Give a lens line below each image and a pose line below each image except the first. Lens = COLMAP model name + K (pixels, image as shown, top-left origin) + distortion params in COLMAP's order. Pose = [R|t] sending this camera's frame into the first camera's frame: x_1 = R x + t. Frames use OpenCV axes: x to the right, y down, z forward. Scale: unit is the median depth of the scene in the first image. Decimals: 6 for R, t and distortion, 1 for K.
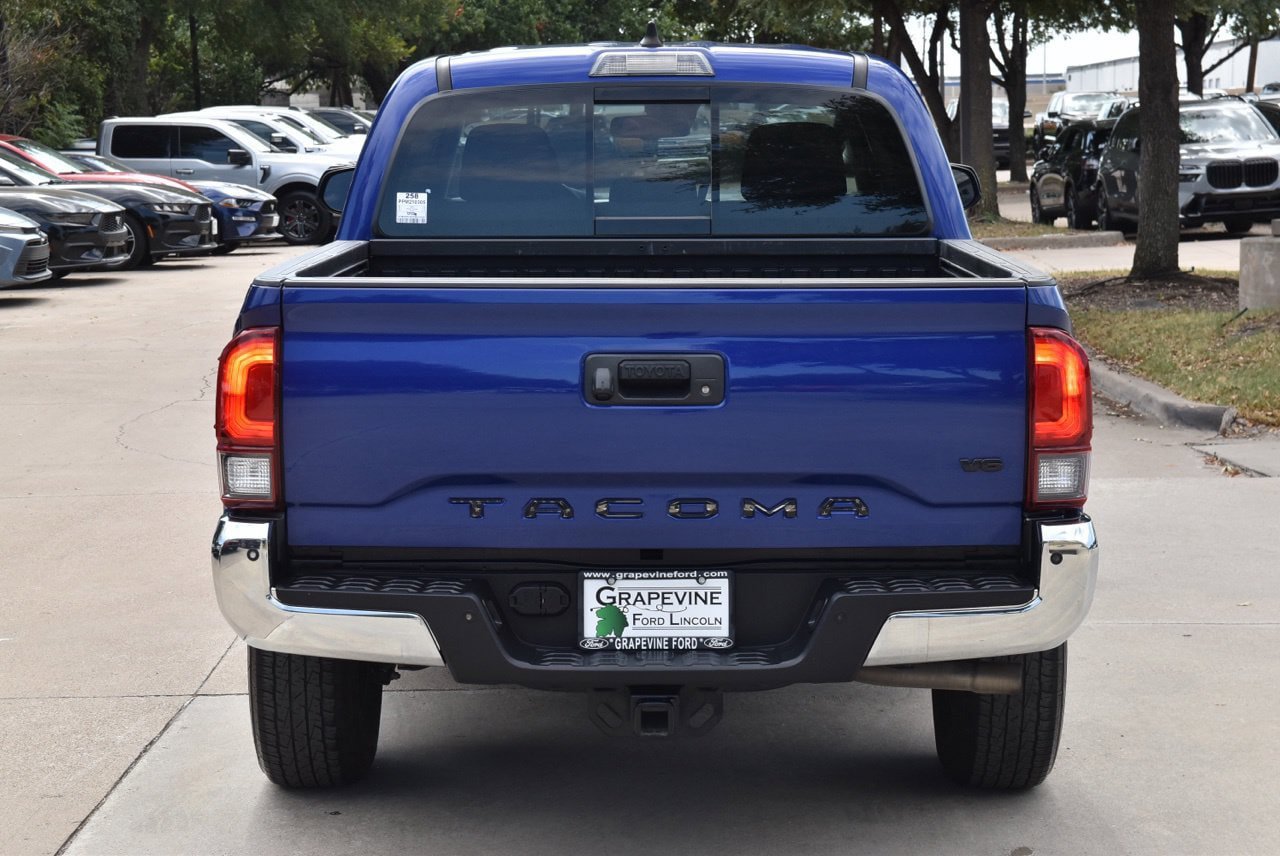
lens RADIAL K [[2547.8, 0, 640.0], [0, 2547.8, 428.0], [0, 0, 1]] dist [0.133463, 0.556059]
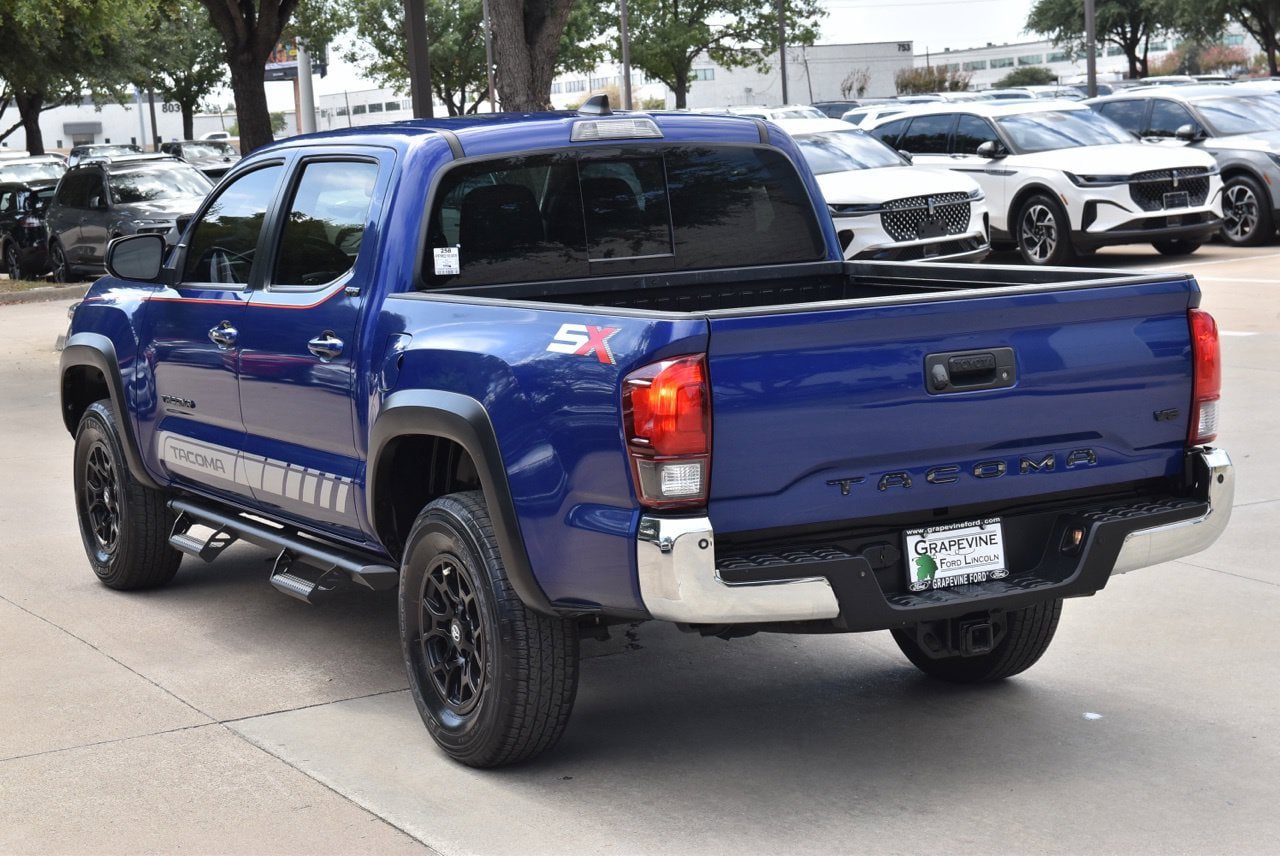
lens RADIAL K [[2329.2, 0, 640.0], [0, 2329.2, 428.0], [0, 0, 1]] dist [0.137500, 0.378492]
pose [[0.876946, -0.091772, 0.471746, -0.671731], [0.098356, 0.995093, 0.010744, -0.018692], [-0.470417, 0.036977, 0.881669, 0.049558]]
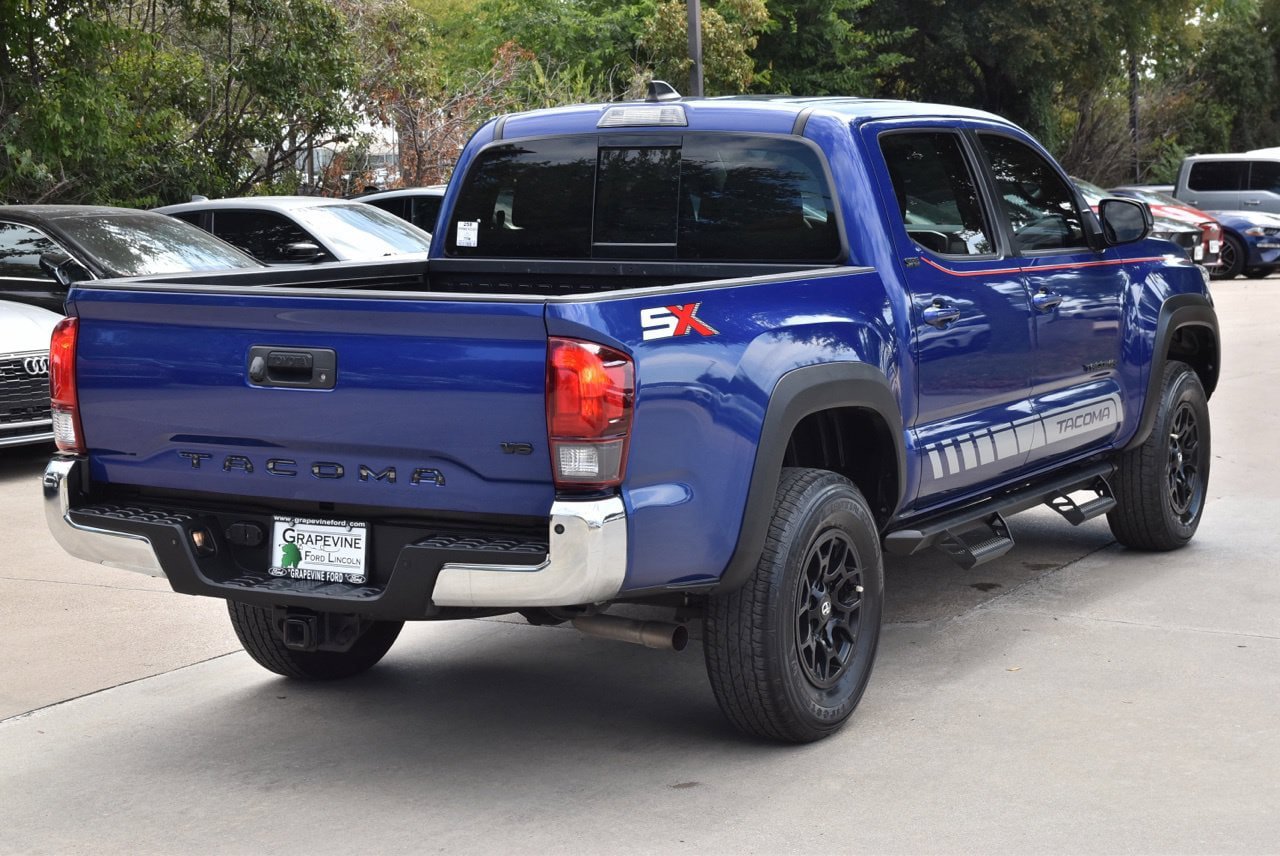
lens RADIAL K [[2280.4, 0, 618.2], [0, 2280.4, 428.3], [0, 0, 1]] dist [0.130032, 0.169973]
pose [[0.870036, 0.050239, -0.490421, 0.693736], [-0.051183, 0.998623, 0.011497, -0.009820], [0.490323, 0.015098, 0.871410, 0.076274]]
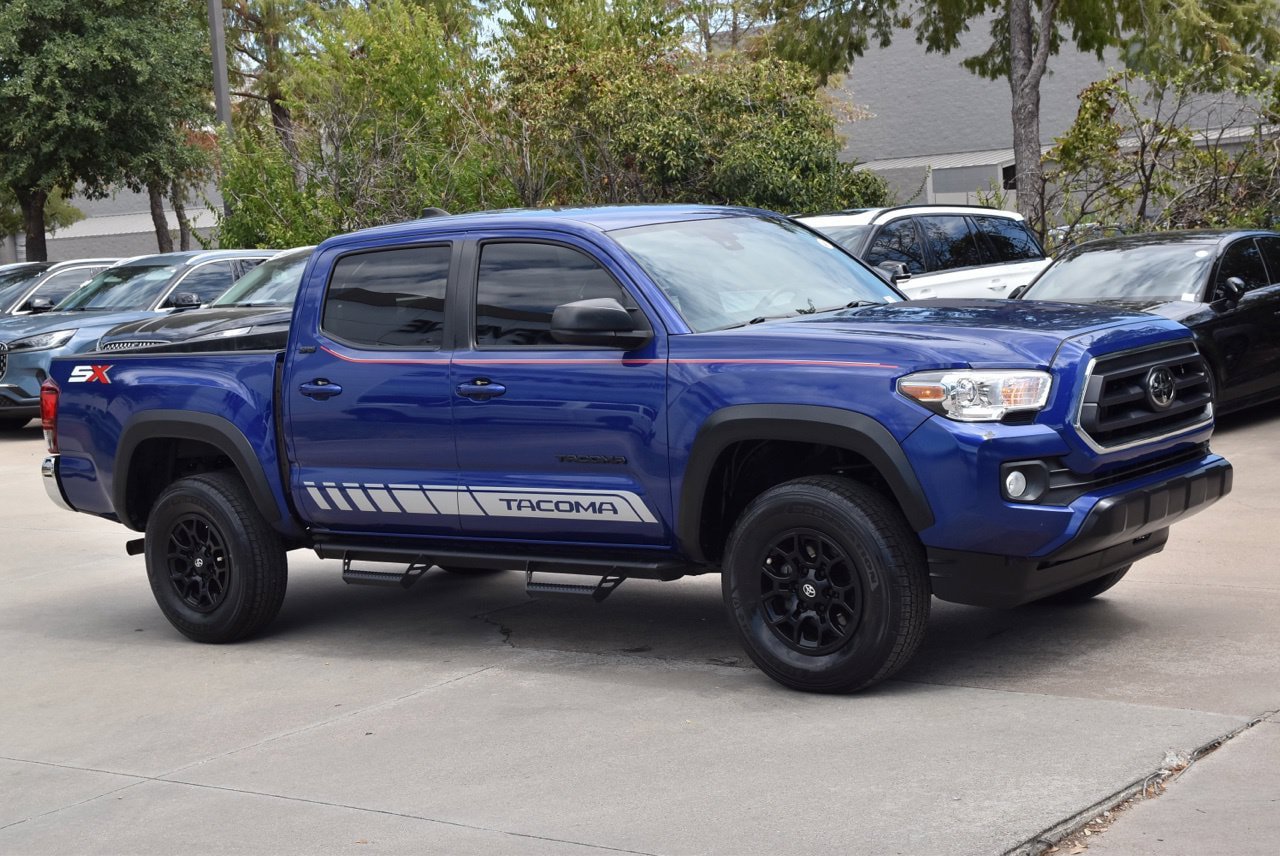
lens RADIAL K [[2280.4, 0, 618.2], [0, 2280.4, 428.3], [0, 0, 1]] dist [0.130032, 0.169973]
pose [[-0.639021, 0.166003, -0.751063, 1.423848], [0.016369, 0.979148, 0.202489, -0.412725], [0.769015, 0.117101, -0.628413, 2.726034]]
